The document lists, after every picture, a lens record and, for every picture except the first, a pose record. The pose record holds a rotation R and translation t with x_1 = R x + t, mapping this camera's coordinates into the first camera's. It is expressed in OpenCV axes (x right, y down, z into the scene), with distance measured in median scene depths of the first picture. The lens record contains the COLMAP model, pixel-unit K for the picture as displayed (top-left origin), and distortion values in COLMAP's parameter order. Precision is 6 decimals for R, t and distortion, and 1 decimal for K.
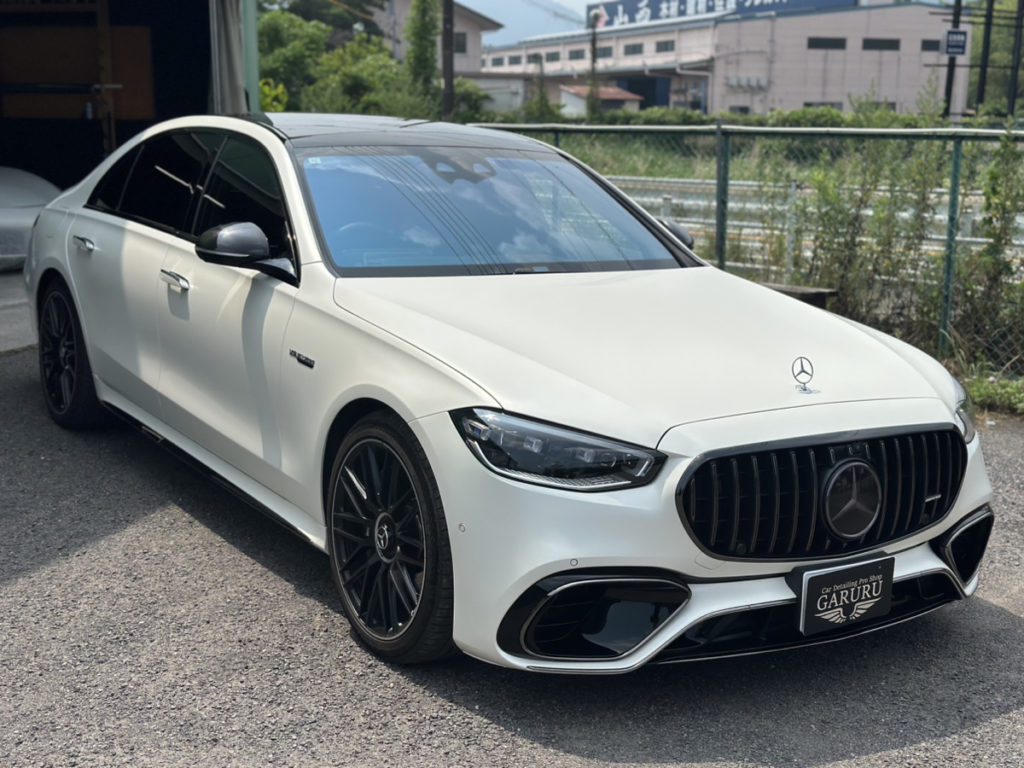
lens RADIAL K [[1400.2, 0, 519.0], [0, 1400.2, 389.6], [0, 0, 1]] dist [0.064390, 0.000000]
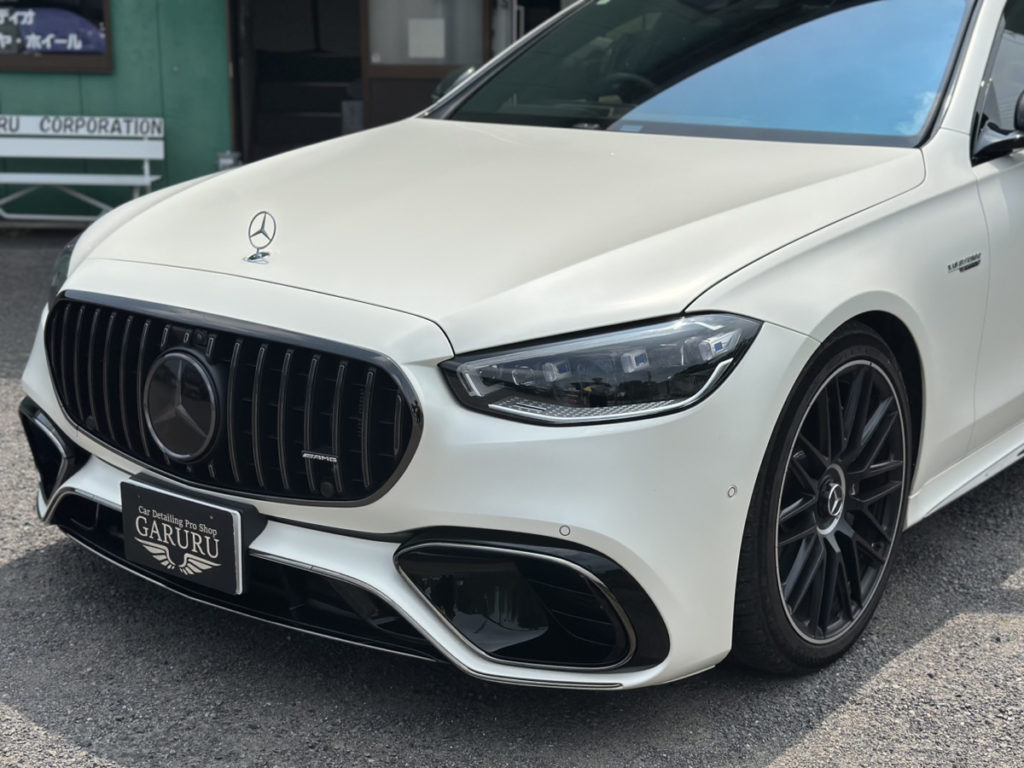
lens RADIAL K [[1400.2, 0, 510.2], [0, 1400.2, 385.3], [0, 0, 1]] dist [0.064390, 0.000000]
pose [[0.338197, 0.204560, -0.918574, 0.943559], [-0.207497, 0.968276, 0.139234, -0.064728], [0.917915, 0.143513, 0.369913, 0.883538]]
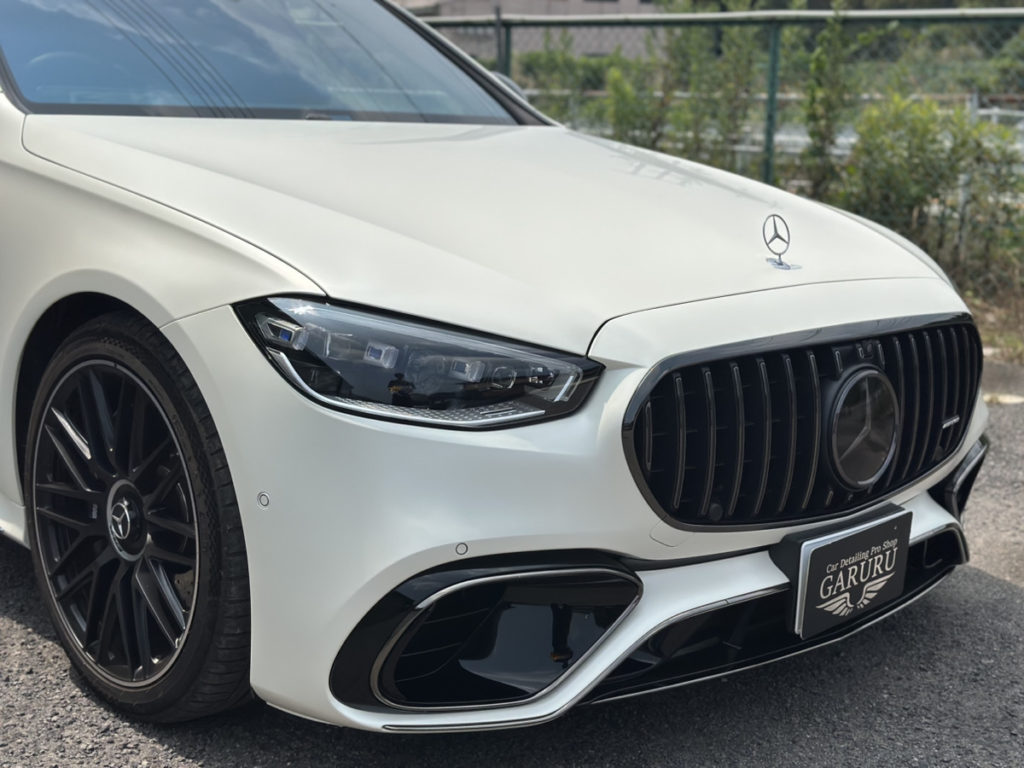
lens RADIAL K [[1400.2, 0, 513.6], [0, 1400.2, 382.6], [0, 0, 1]] dist [0.064390, 0.000000]
pose [[0.981900, -0.031527, 0.186760, -0.044266], [0.026540, 0.999223, 0.029146, 0.033790], [-0.187533, -0.023662, 0.981973, 0.386855]]
